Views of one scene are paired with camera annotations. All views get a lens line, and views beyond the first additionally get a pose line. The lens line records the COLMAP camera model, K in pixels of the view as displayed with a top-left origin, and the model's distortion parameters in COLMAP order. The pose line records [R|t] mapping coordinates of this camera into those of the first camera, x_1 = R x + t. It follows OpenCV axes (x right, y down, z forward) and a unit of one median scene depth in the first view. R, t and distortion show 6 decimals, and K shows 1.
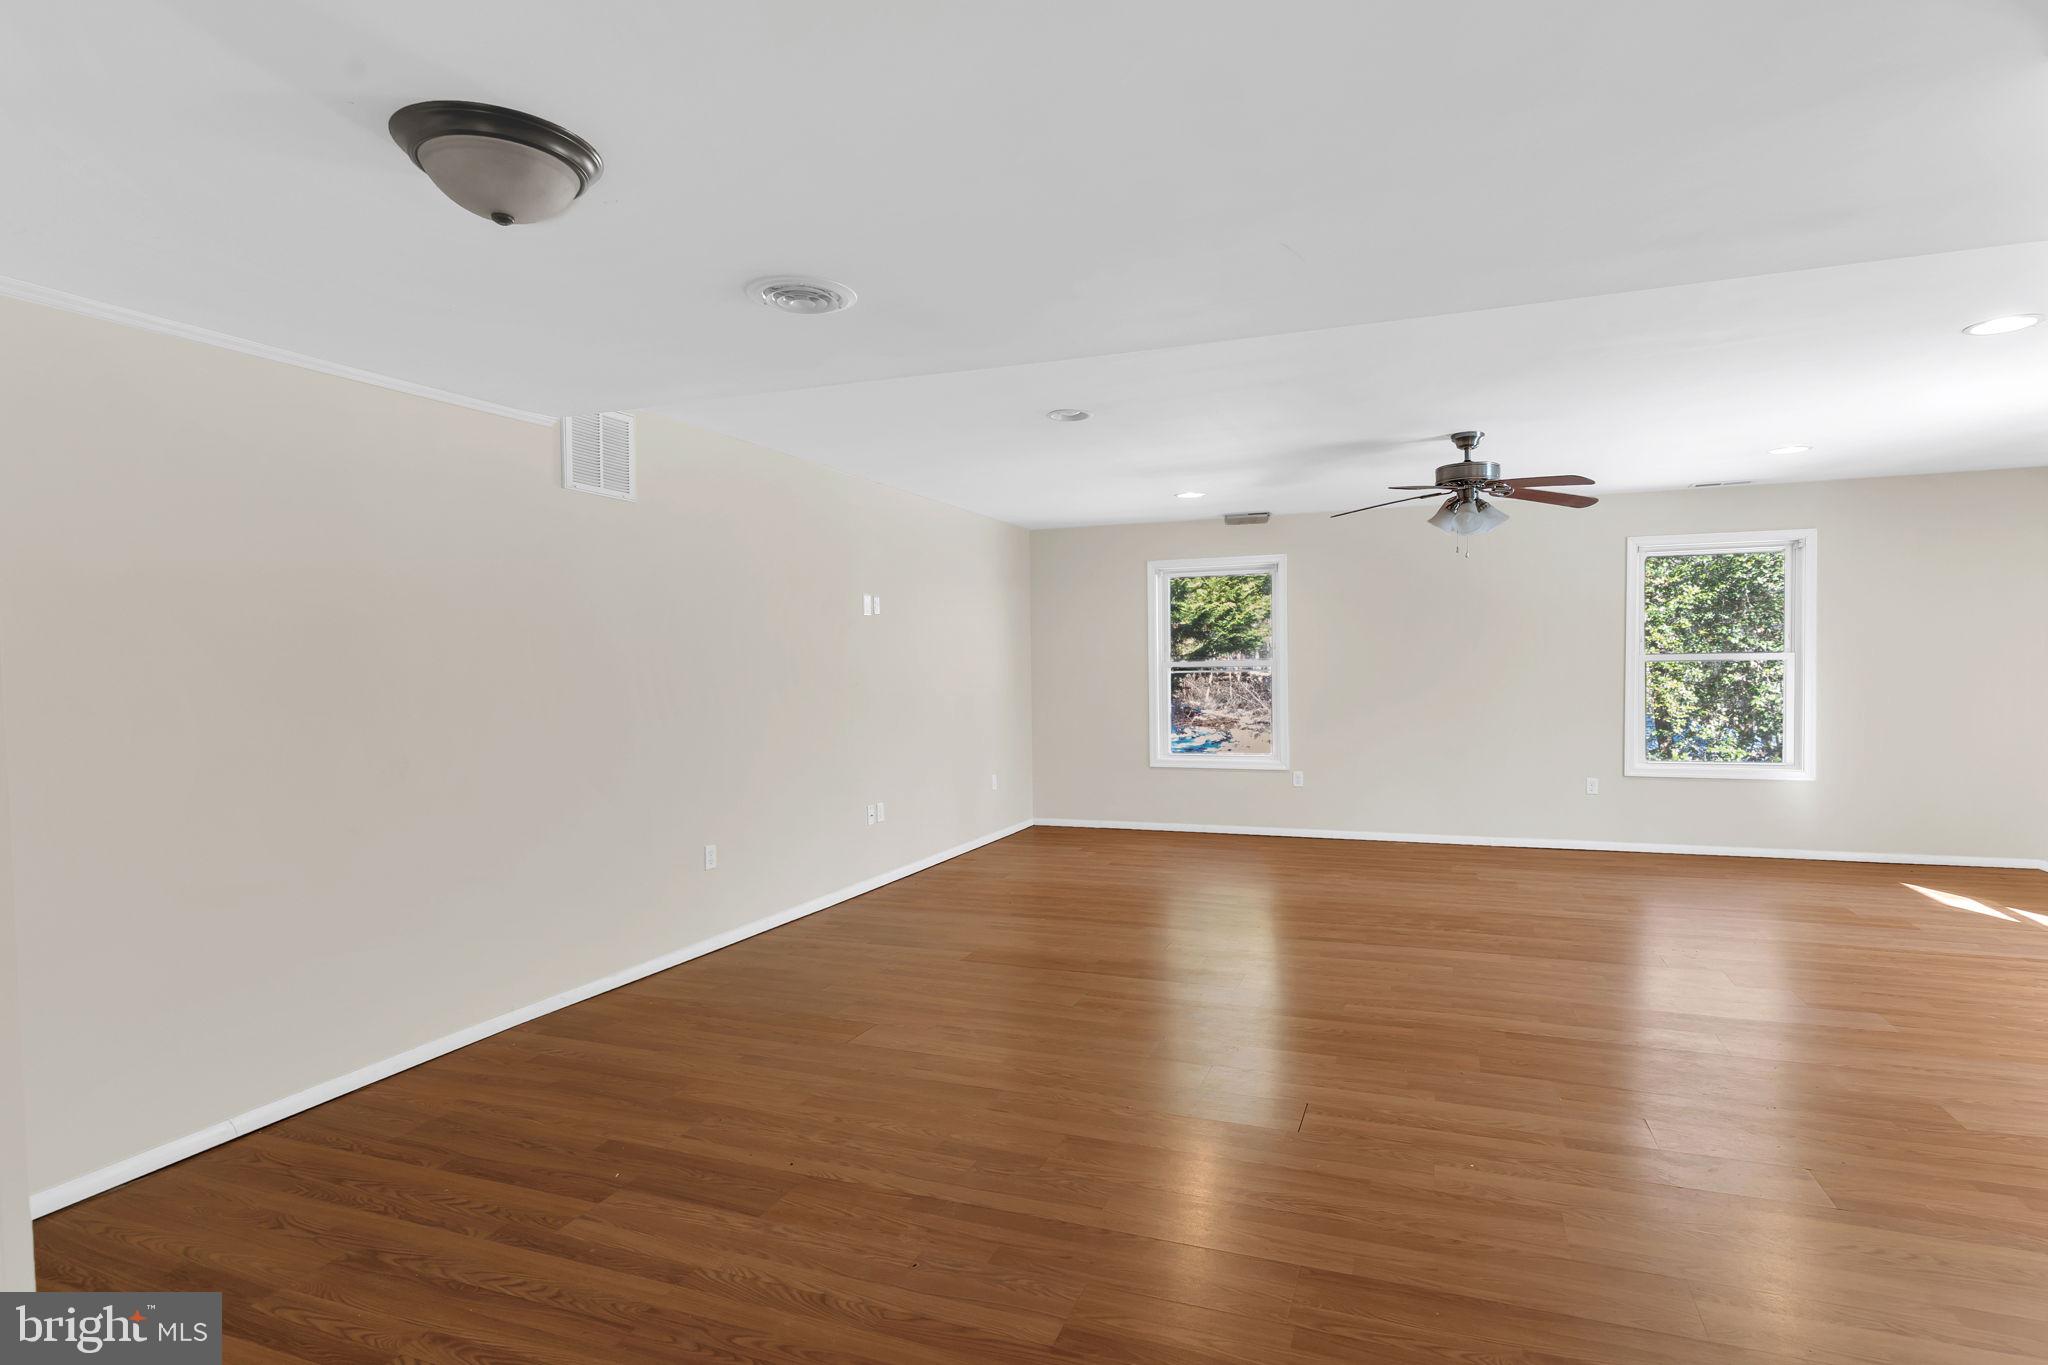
lens RADIAL K [[1062.8, 0, 966.2], [0, 1062.8, 695.6], [0, 0, 1]] dist [0.010261, 0.000066]
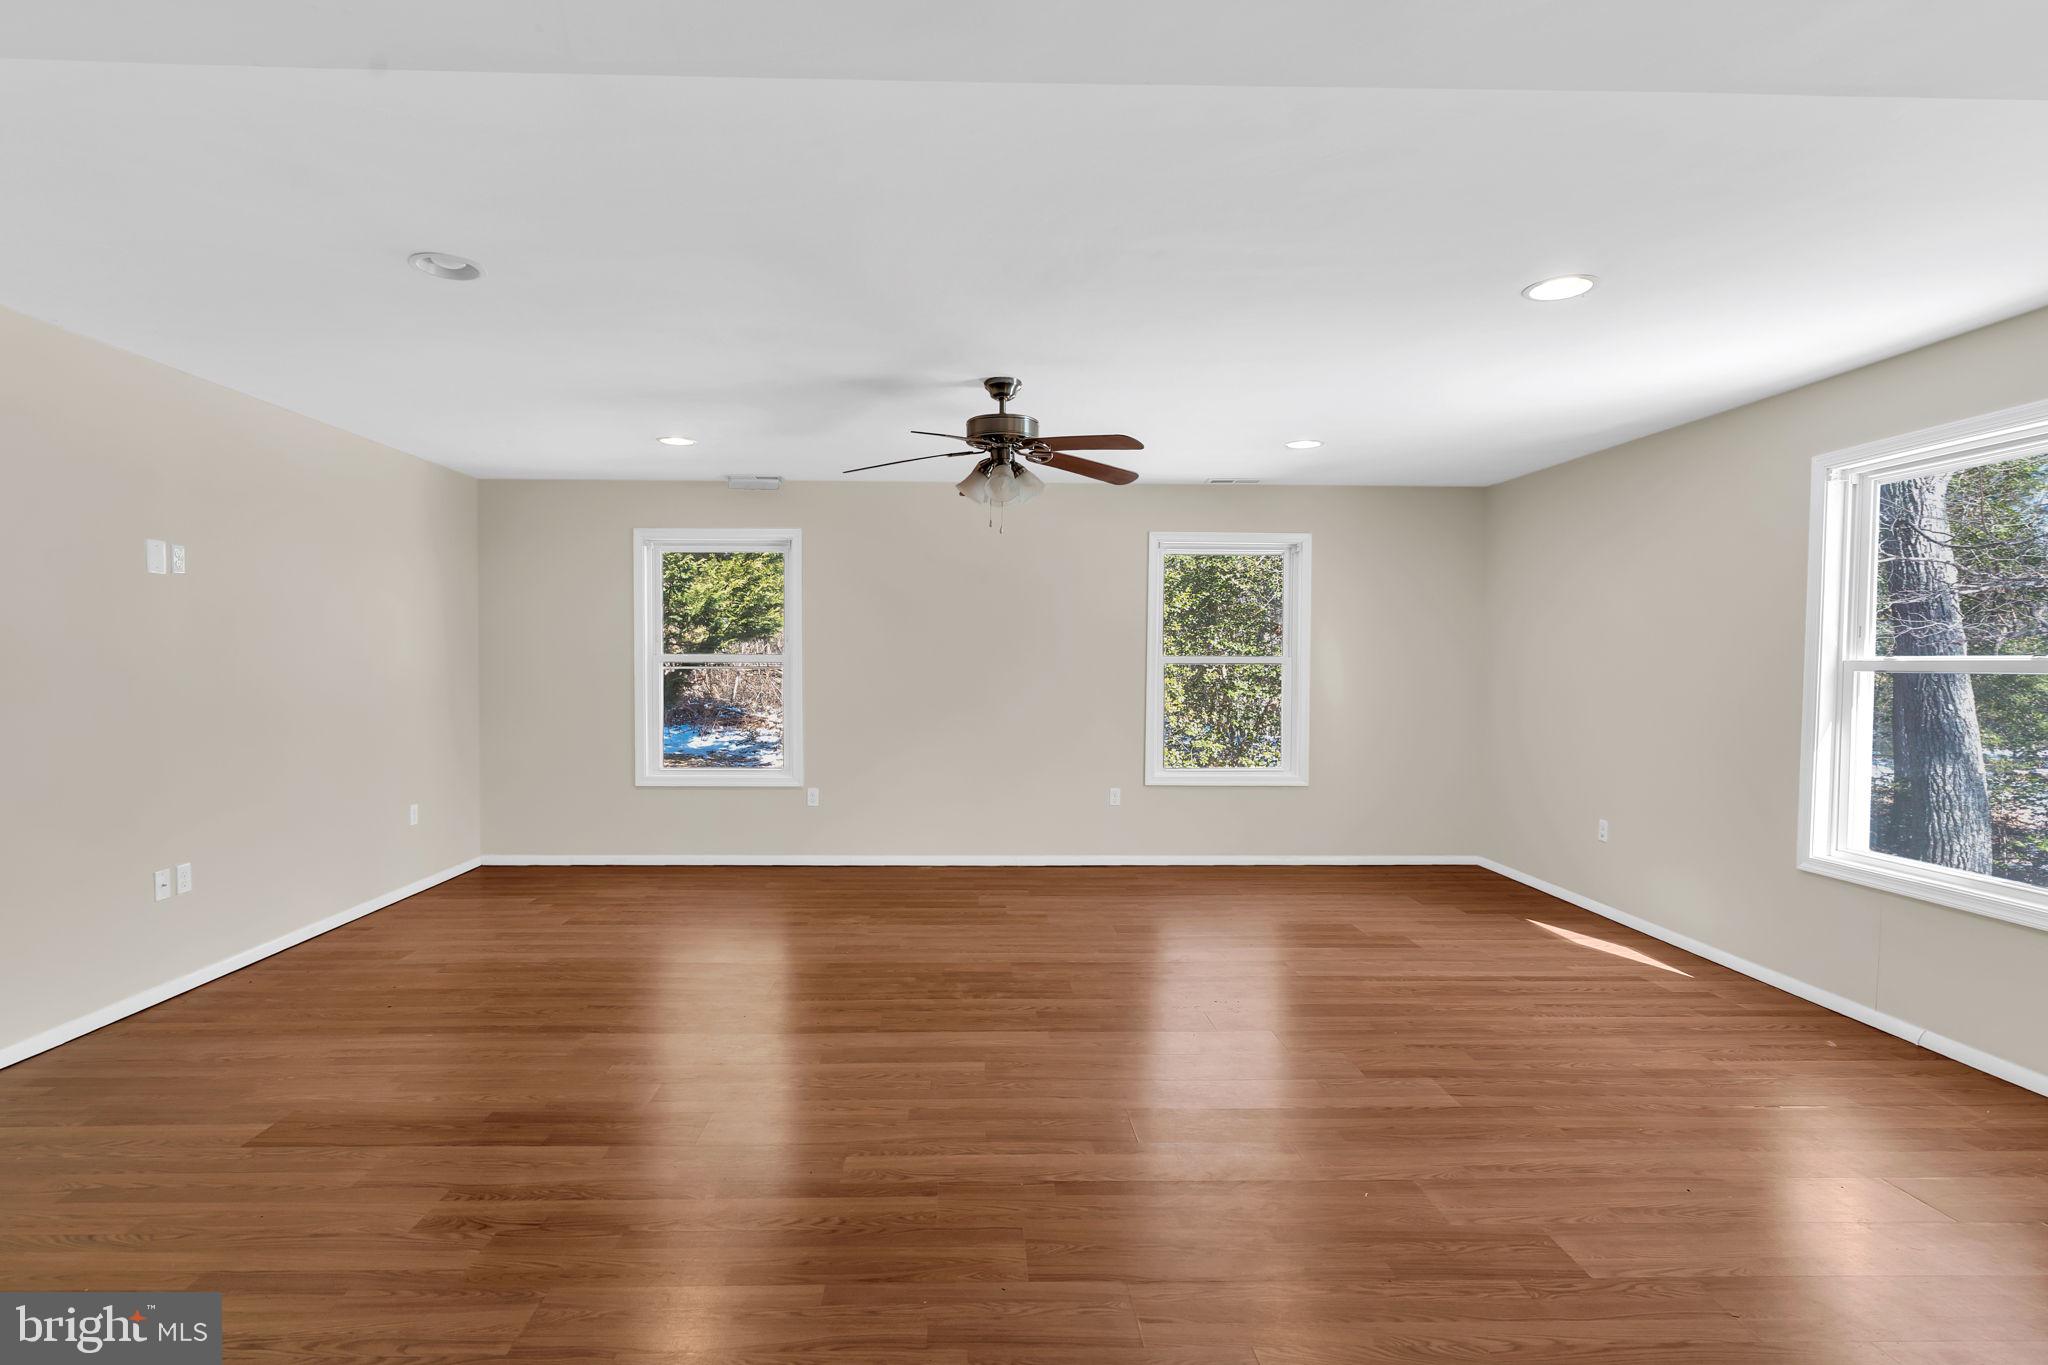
lens RADIAL K [[1056.7, 0, 949.9], [0, 1056.7, 687.6], [0, 0, 1]] dist [0.000437, -0.000150]
pose [[0.917858, 0.006124, 0.396862, 0.114635], [-0.005711, 0.999981, -0.002222, -0.009951], [-0.396868, -0.000227, 0.917876, 0.274831]]
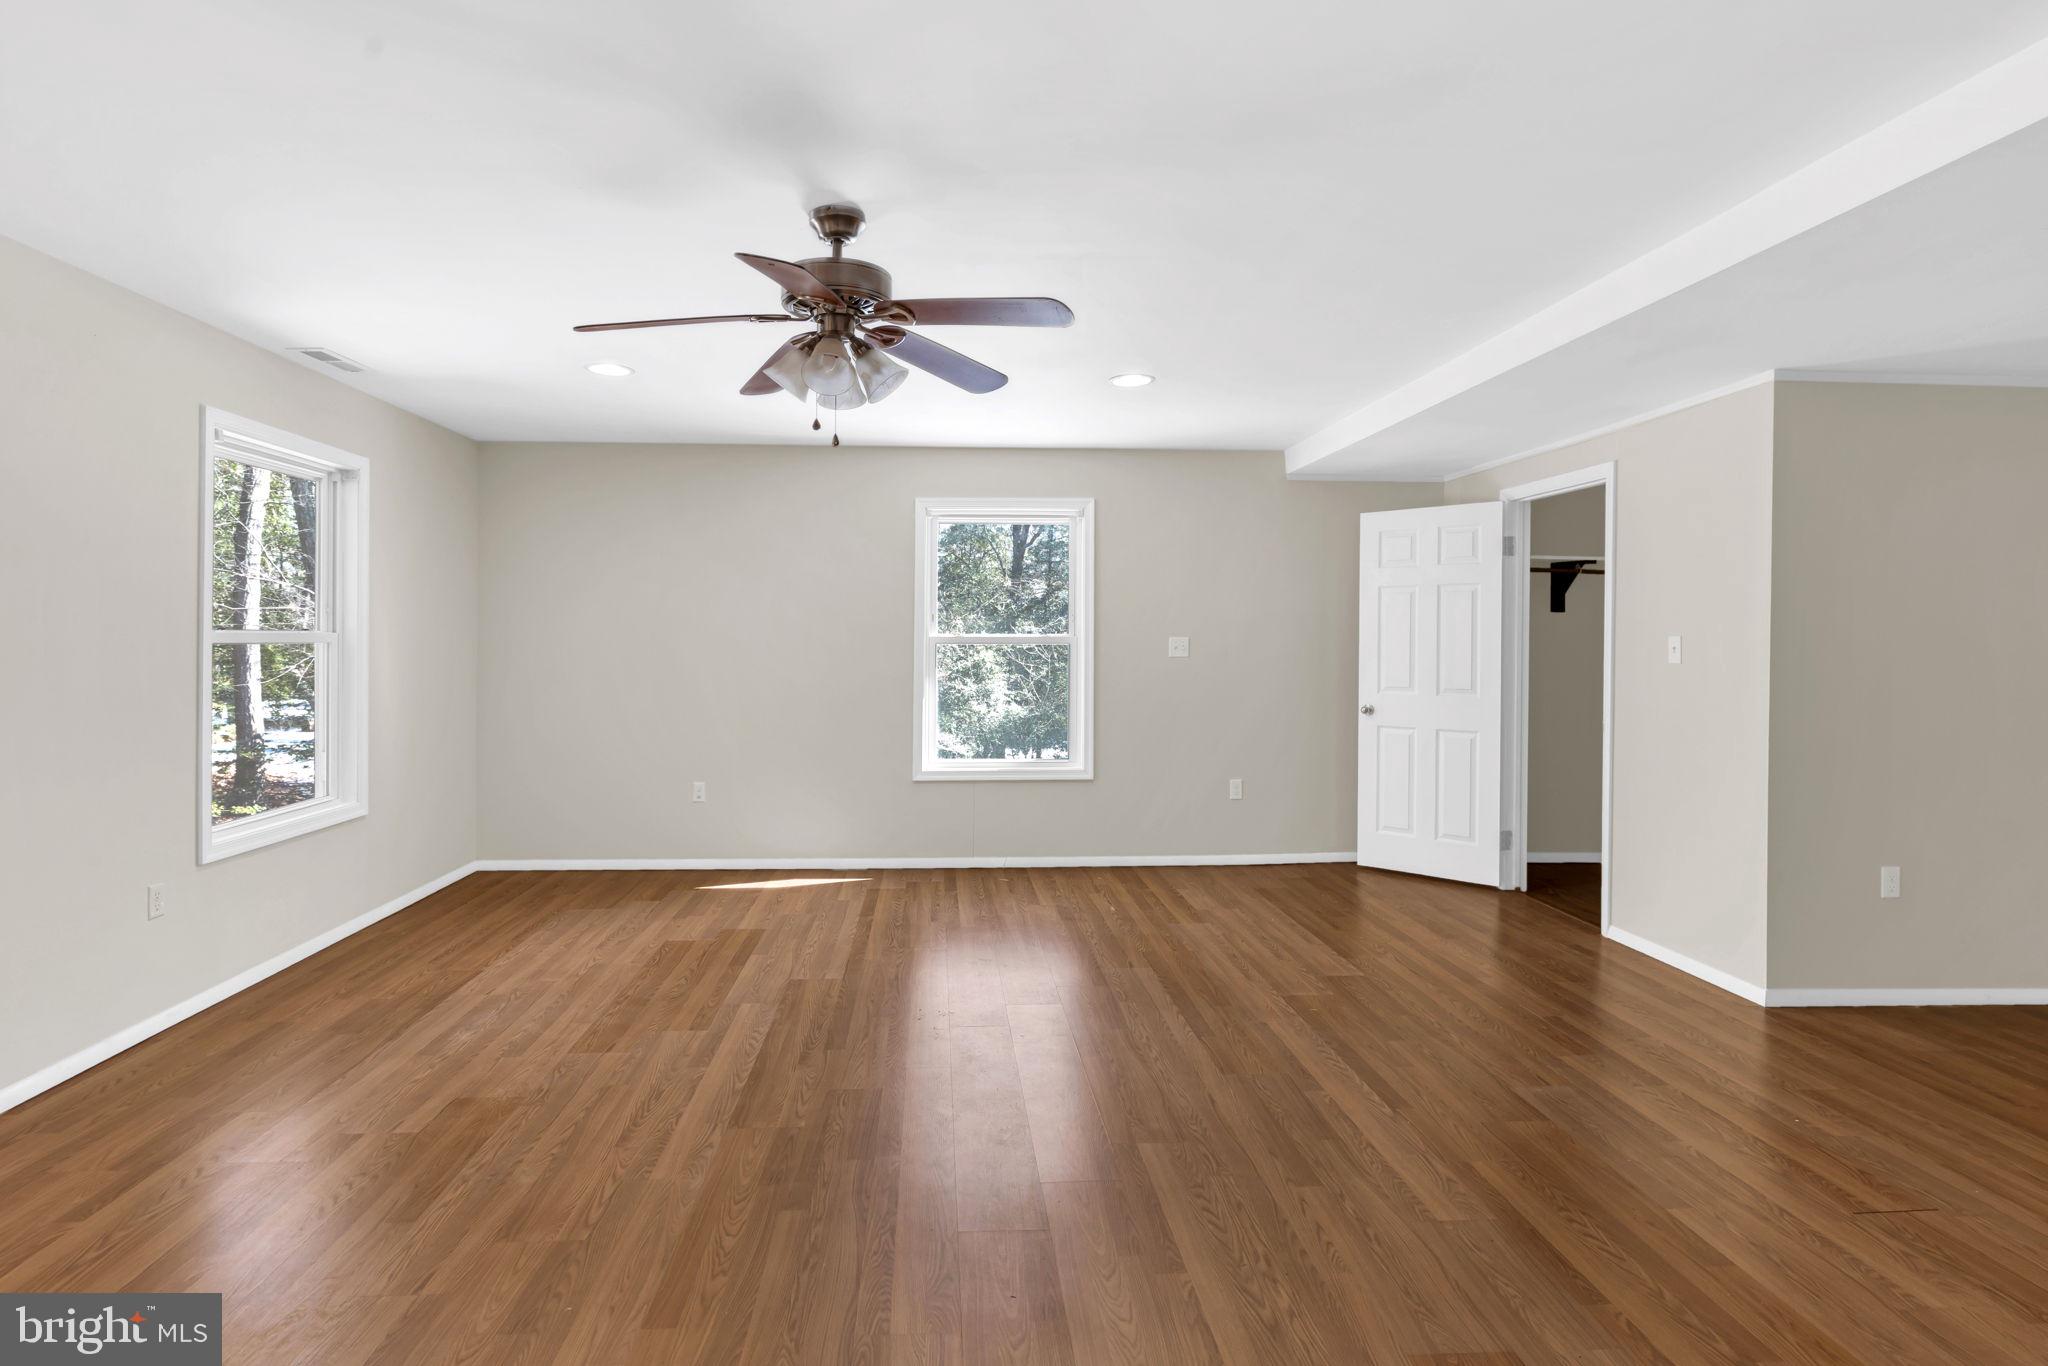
lens RADIAL K [[1047.8, 0, 1024.4], [0, 1047.8, 643.3], [0, 0, 1]] dist [0.003431, -0.000031]
pose [[-0.488935, 0.010463, 0.872258, -0.030605], [0.030895, 0.999508, 0.005329, -0.029481], [-0.871773, 0.029554, -0.489018, 1.165828]]
